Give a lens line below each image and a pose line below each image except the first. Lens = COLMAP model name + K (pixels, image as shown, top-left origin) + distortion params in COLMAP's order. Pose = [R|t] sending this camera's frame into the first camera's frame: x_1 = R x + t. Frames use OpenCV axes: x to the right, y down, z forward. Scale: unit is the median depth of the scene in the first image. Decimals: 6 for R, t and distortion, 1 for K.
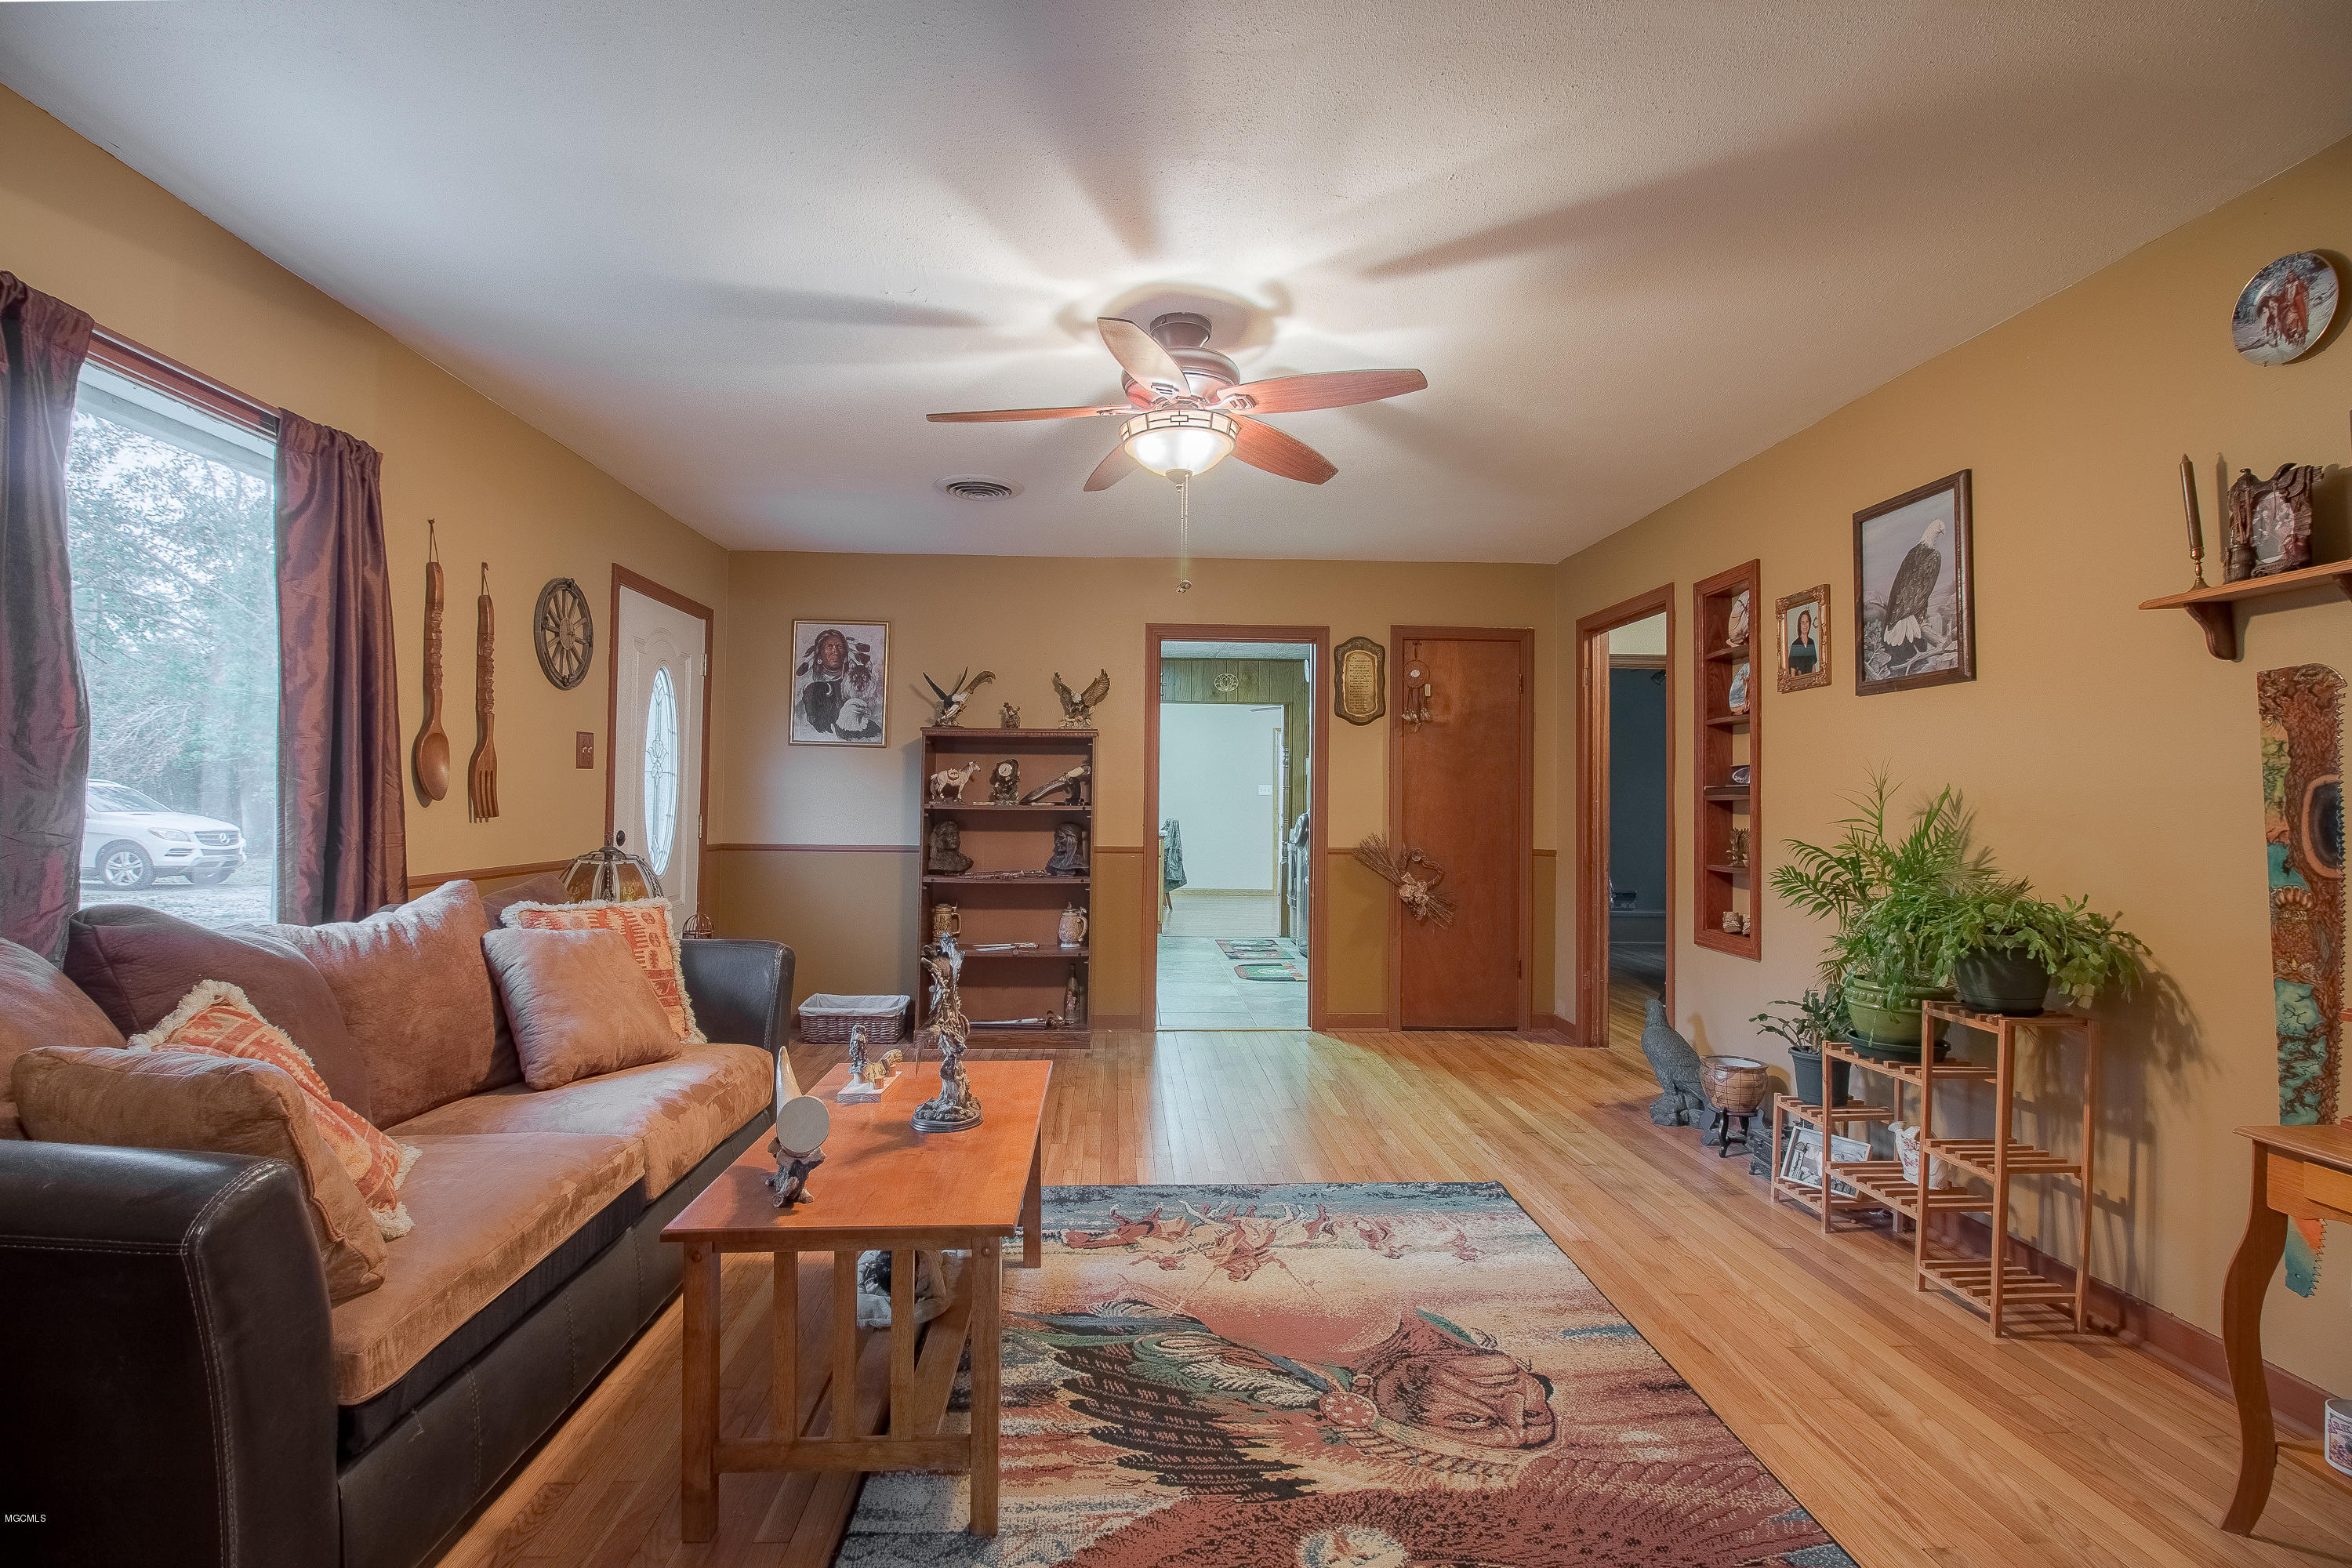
lens RADIAL K [[1089.5, 0, 1165.7], [0, 1089.5, 788.9], [0, 0, 1]] dist [-0.008225, -0.005350]
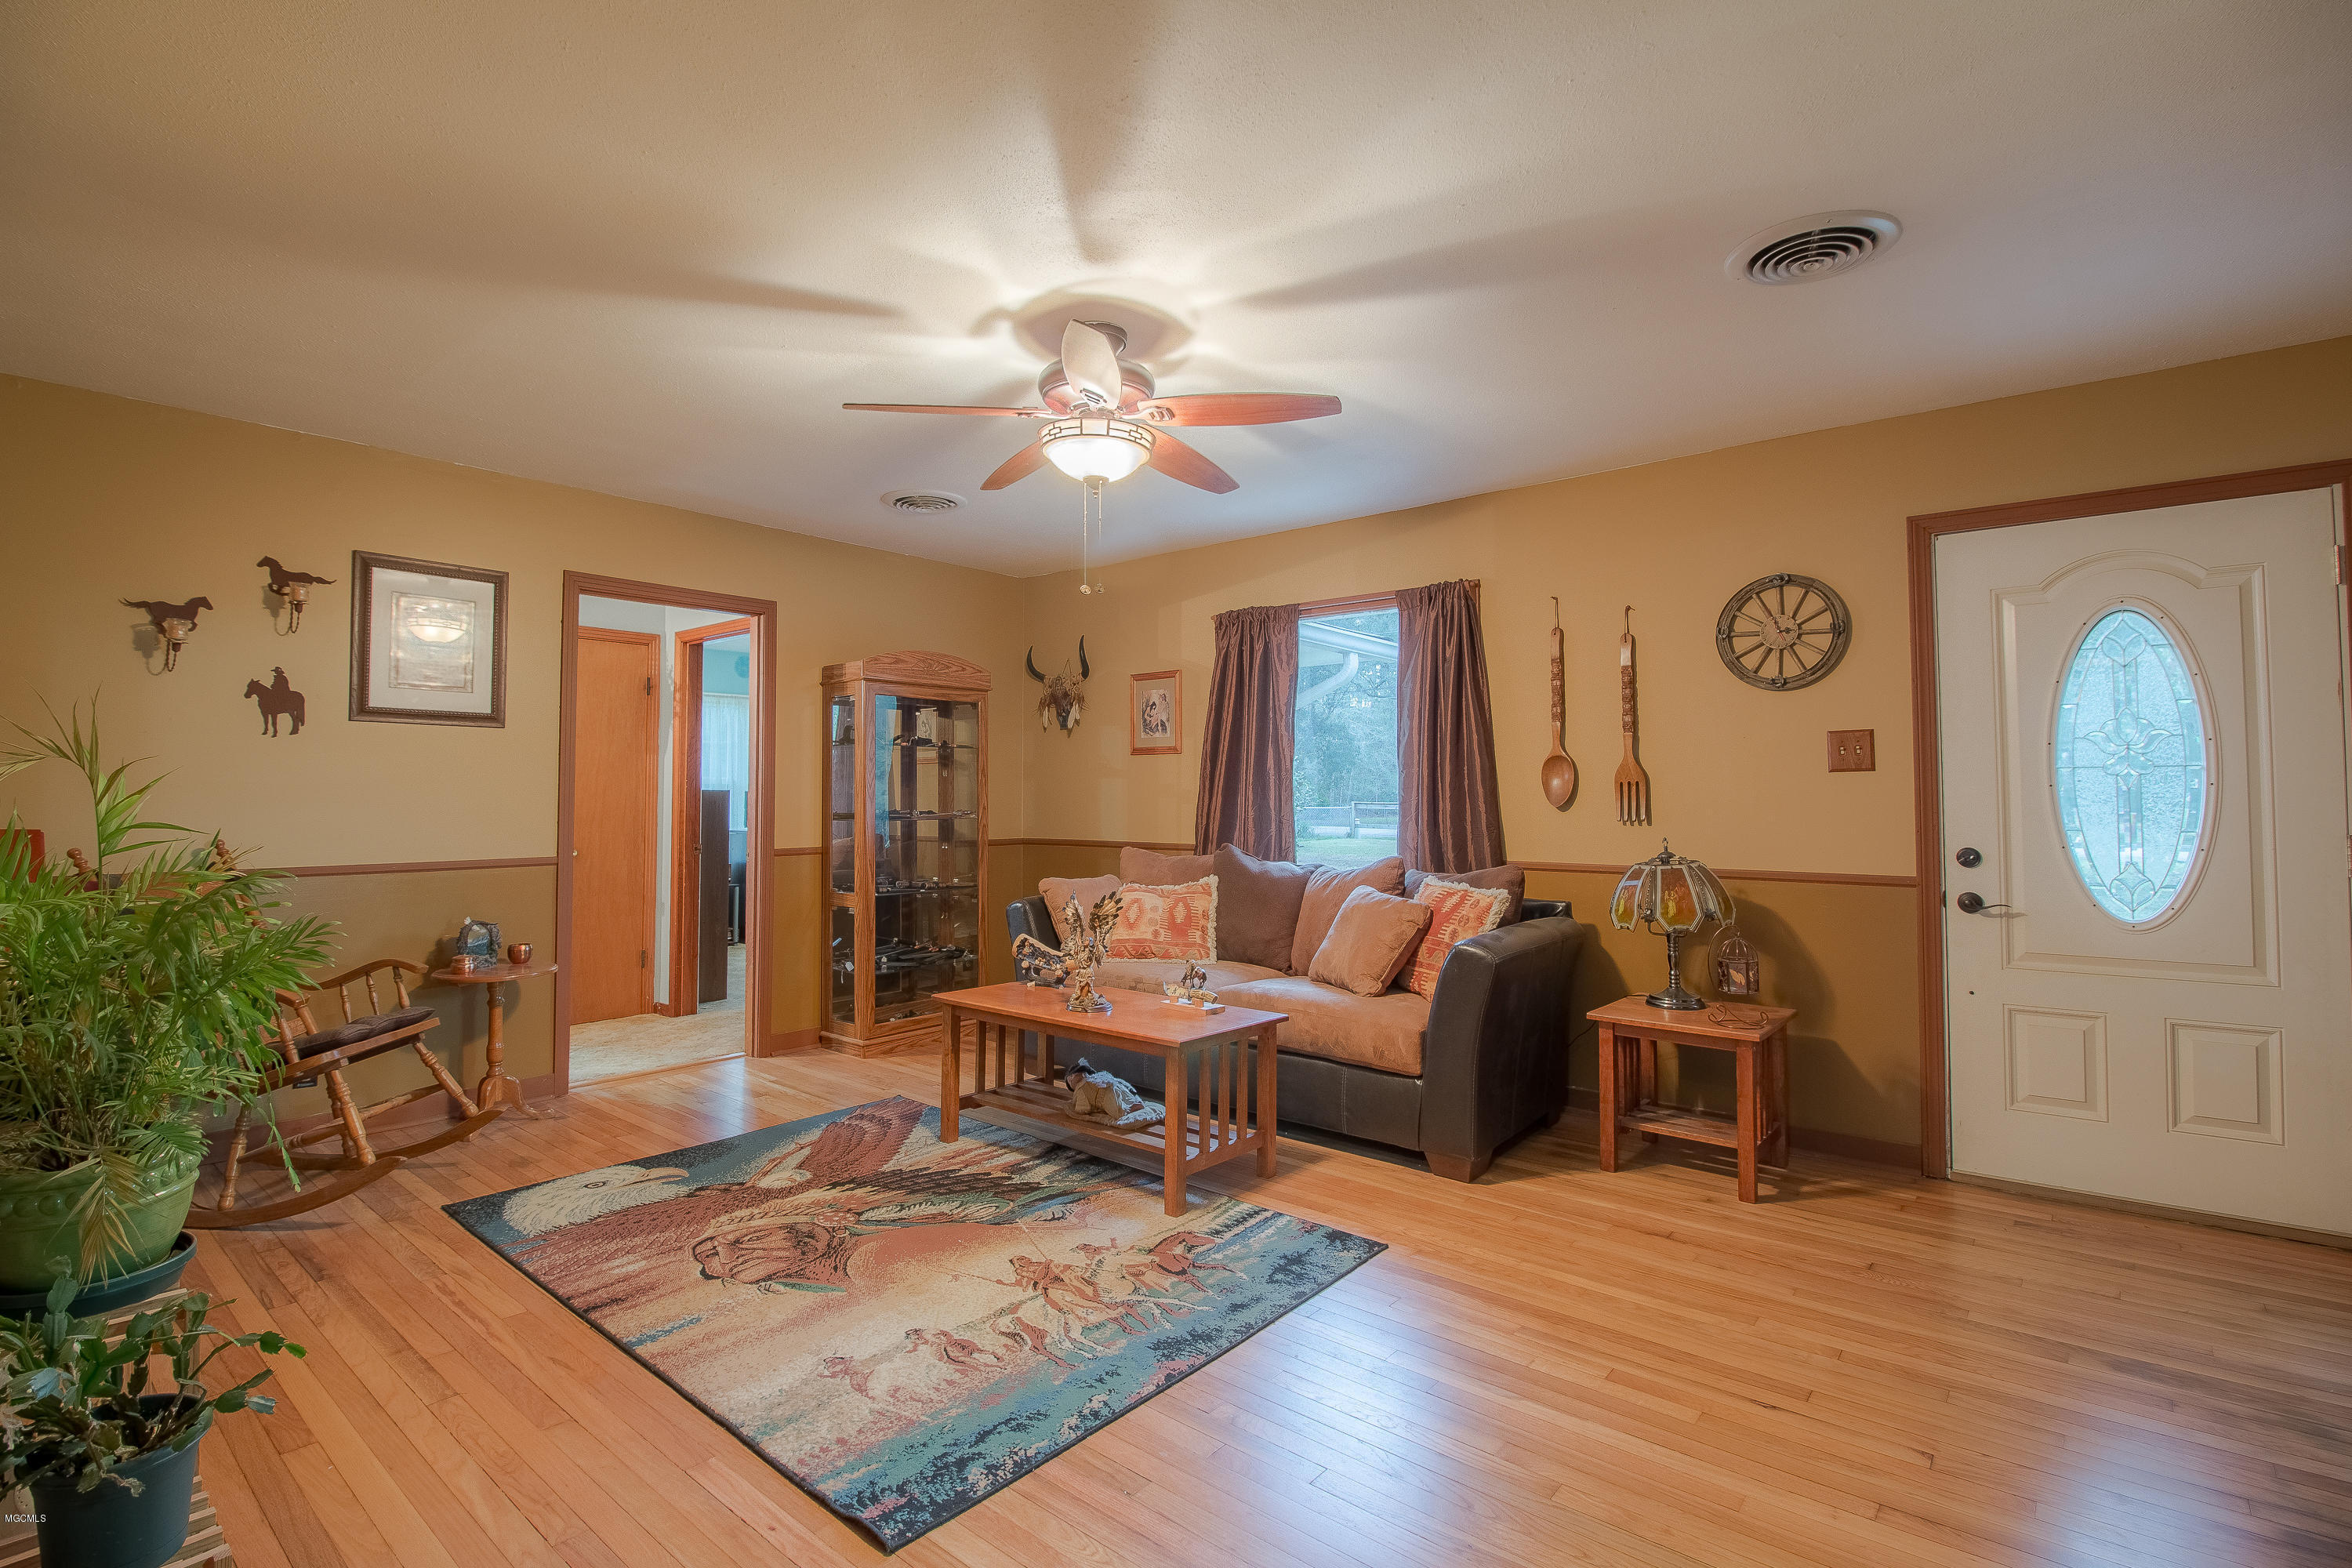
lens RADIAL K [[1089.5, 0, 1162.3], [0, 1089.5, 782.6], [0, 0, 1]] dist [-0.008225, -0.005350]
pose [[-0.674361, -0.022186, -0.738068, 0.869859], [-0.001401, 0.999585, -0.028766, 0.026486], [0.738400, -0.018365, -0.674113, 2.095054]]
